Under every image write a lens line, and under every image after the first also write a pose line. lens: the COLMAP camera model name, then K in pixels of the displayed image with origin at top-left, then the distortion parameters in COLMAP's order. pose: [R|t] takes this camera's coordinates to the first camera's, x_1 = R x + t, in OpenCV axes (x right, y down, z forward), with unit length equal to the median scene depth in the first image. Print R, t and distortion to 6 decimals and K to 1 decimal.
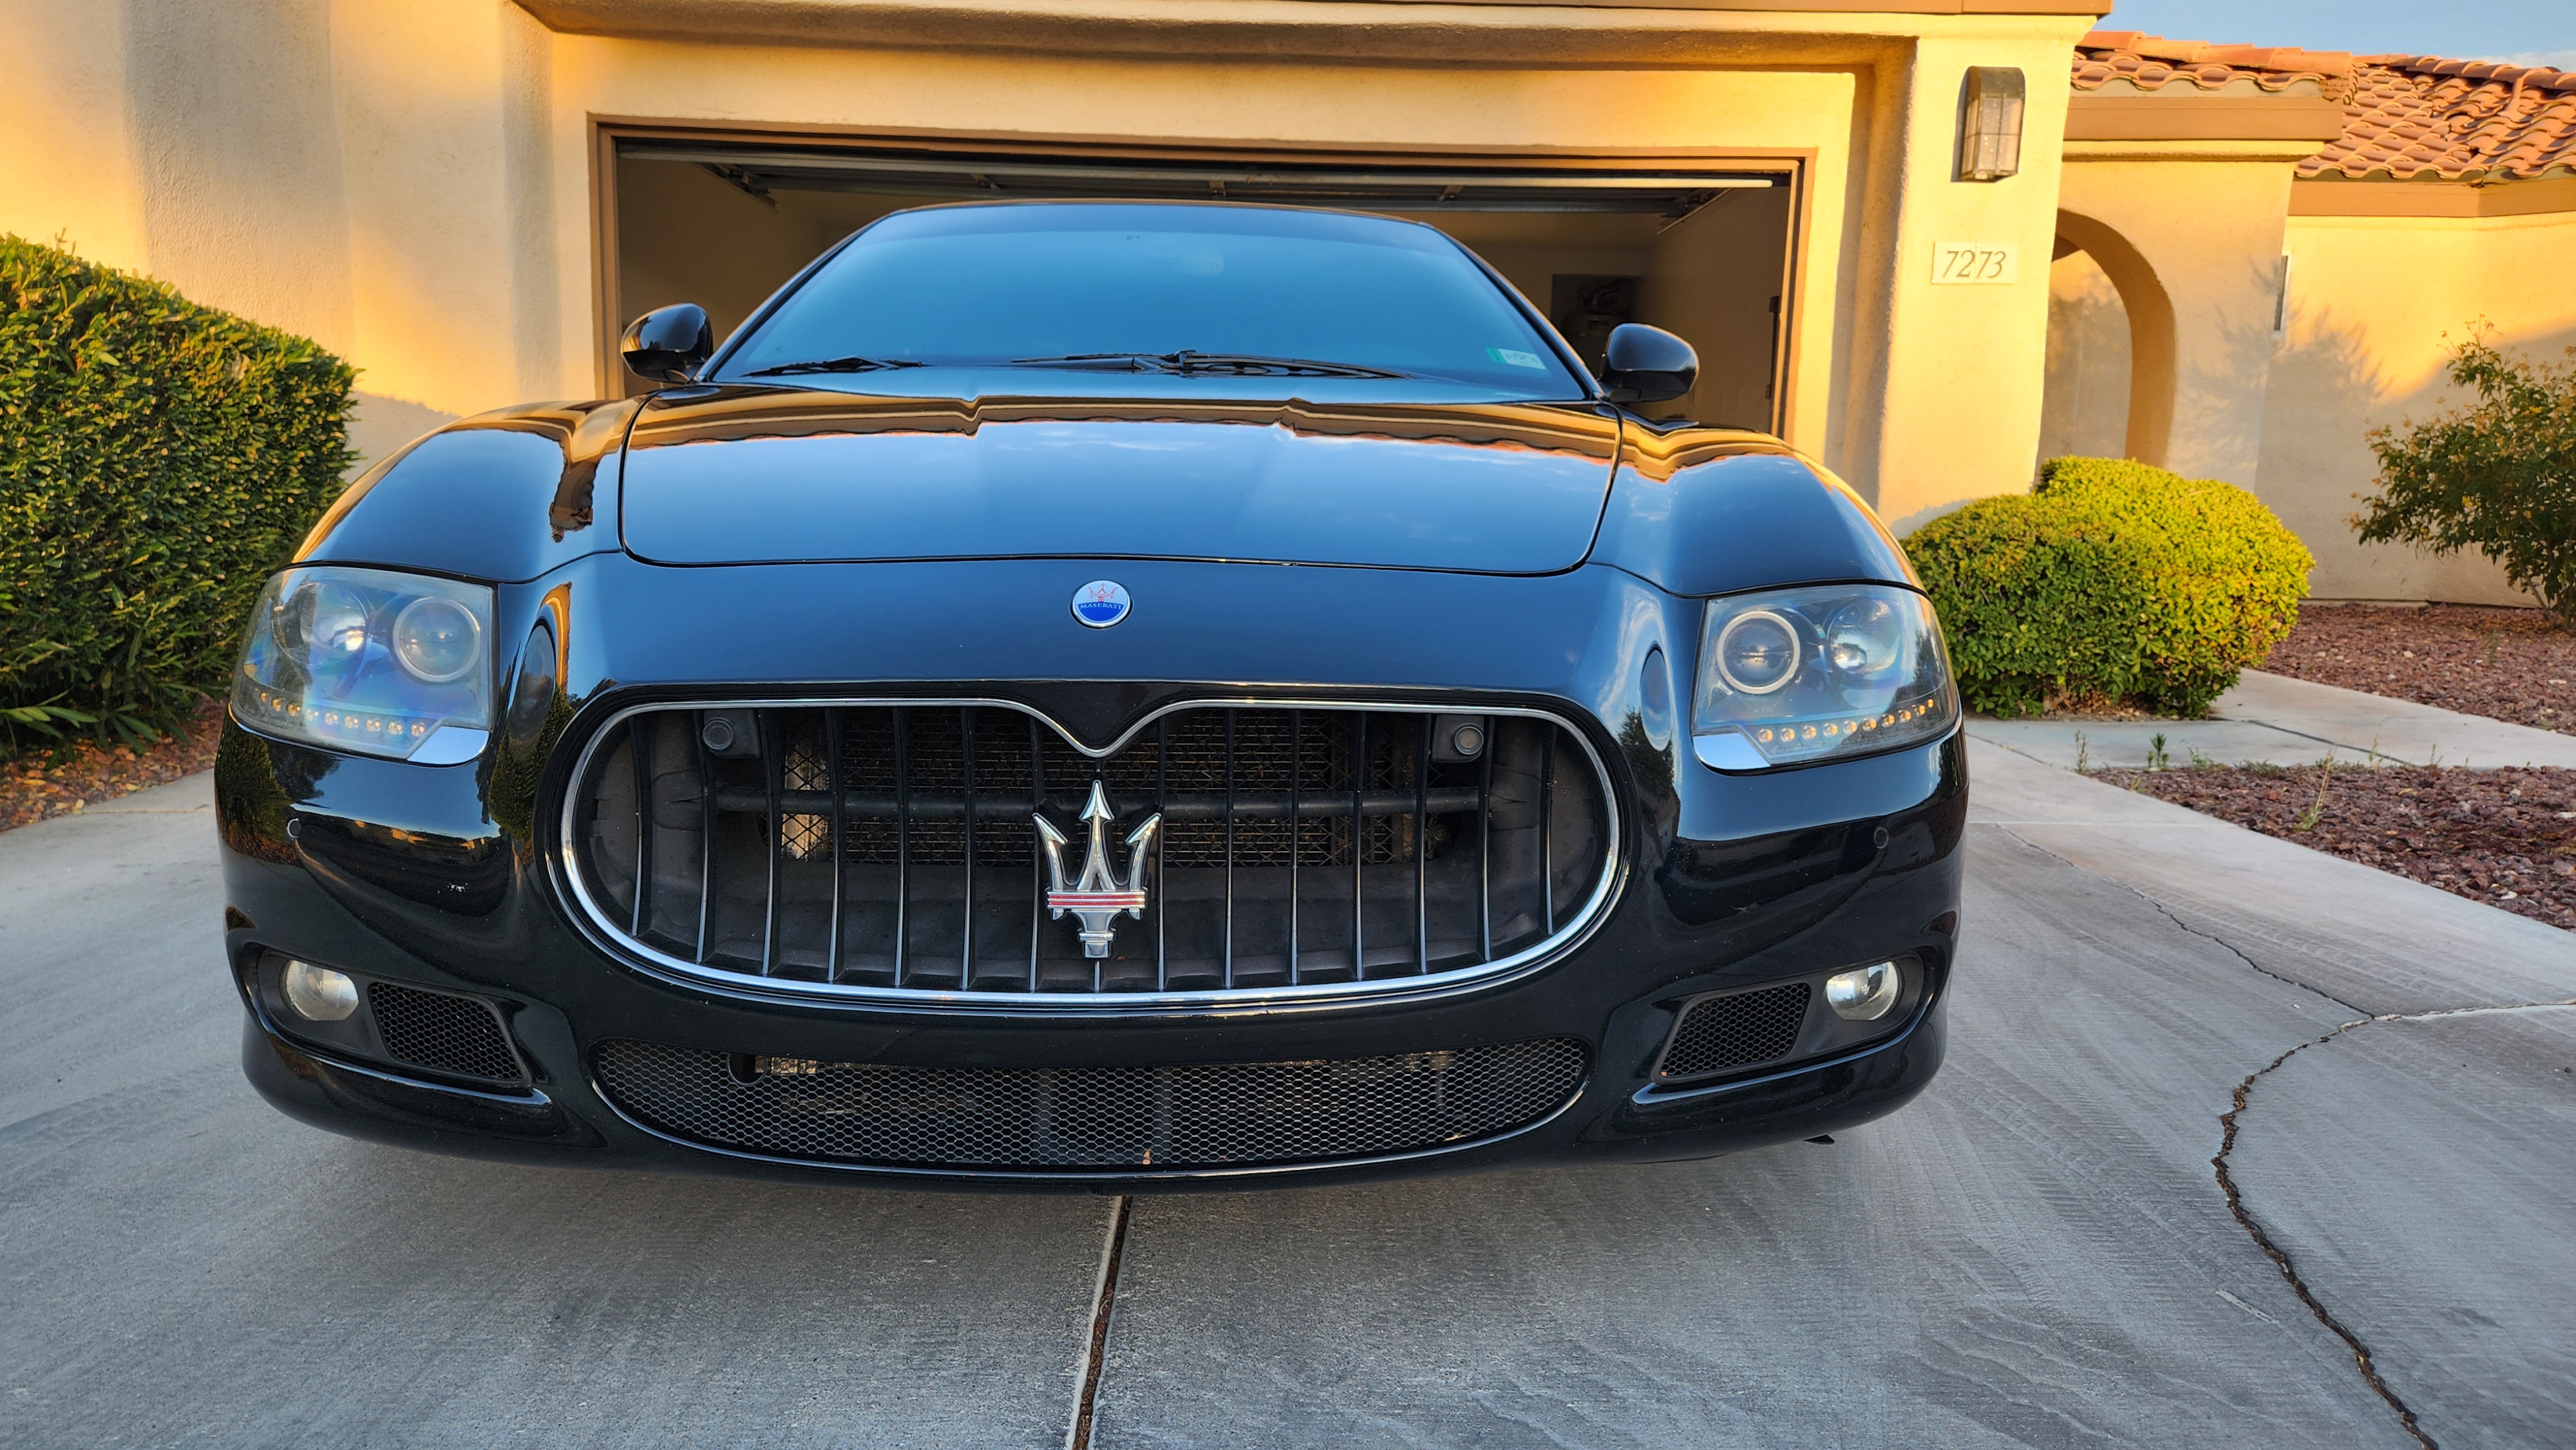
lens RADIAL K [[1757.2, 0, 1288.0], [0, 1757.2, 725.0], [0, 0, 1]] dist [0.040219, -0.043271]
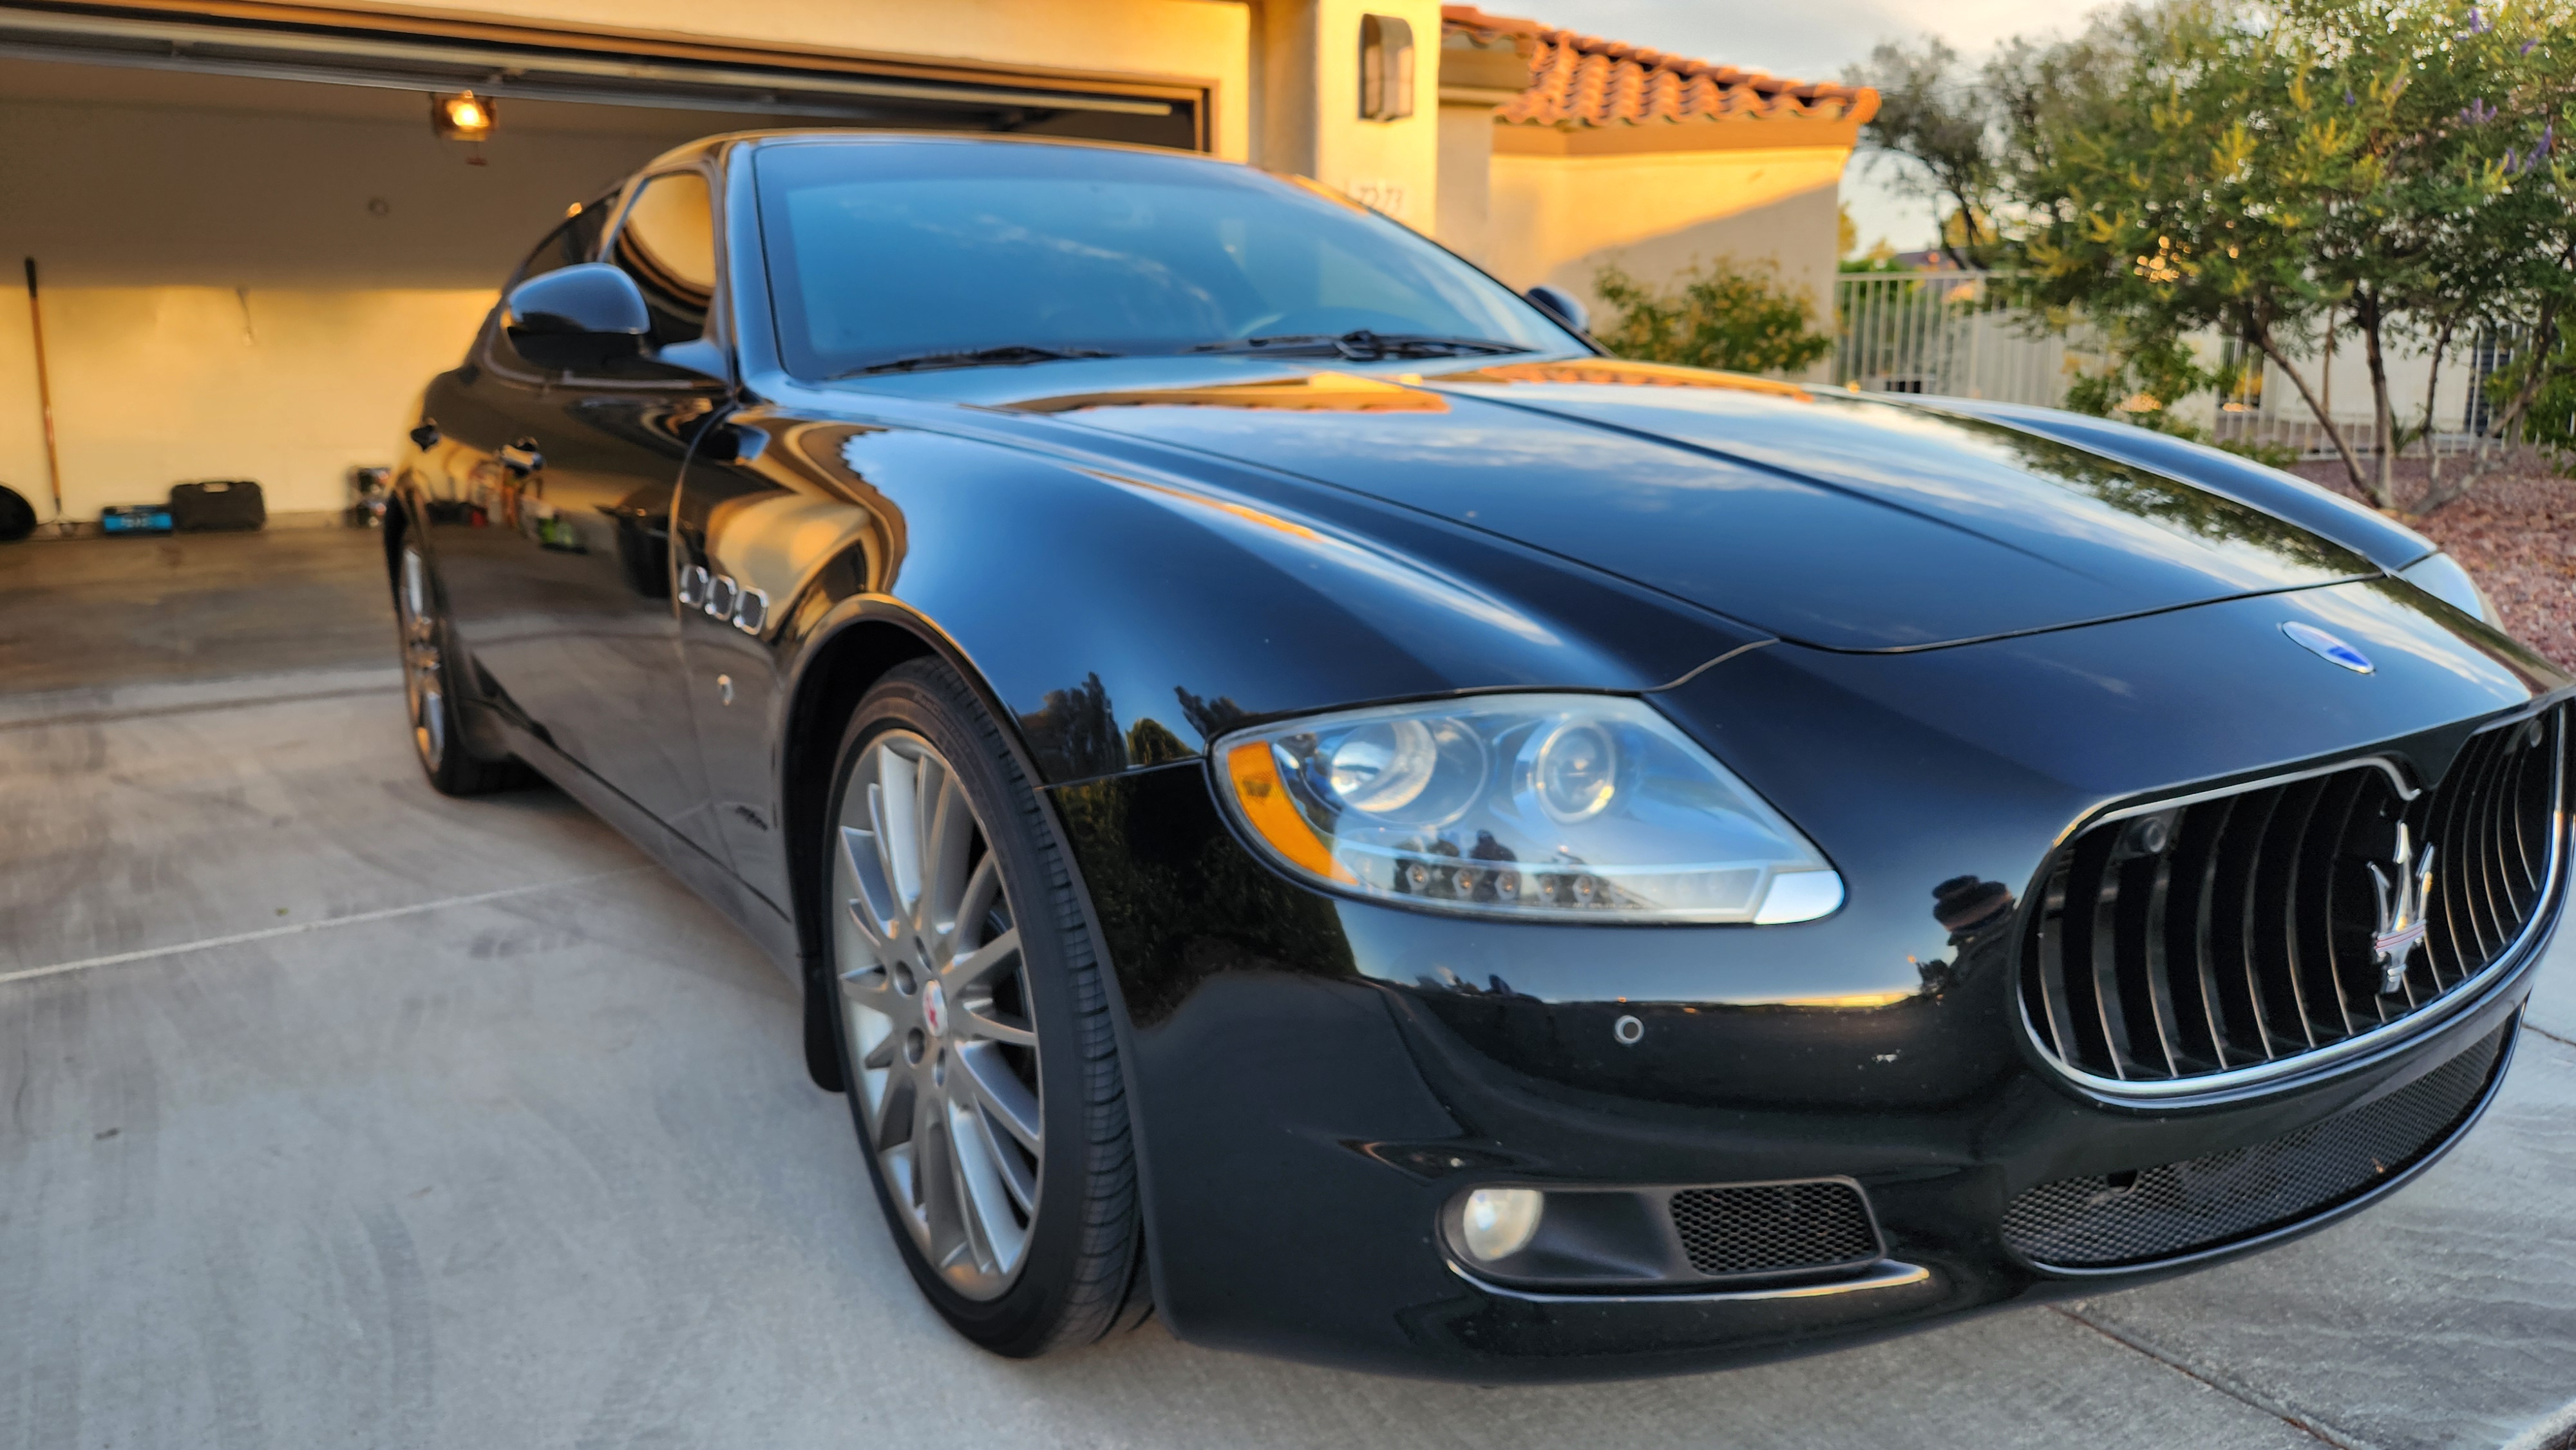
lens RADIAL K [[1757.2, 0, 1288.0], [0, 1757.2, 725.0], [0, 0, 1]] dist [0.040219, -0.043271]
pose [[0.850499, -0.128738, 0.509979, -0.254079], [0.099430, 0.991454, 0.084459, -0.038061], [-0.516494, -0.021125, 0.856030, 0.095587]]
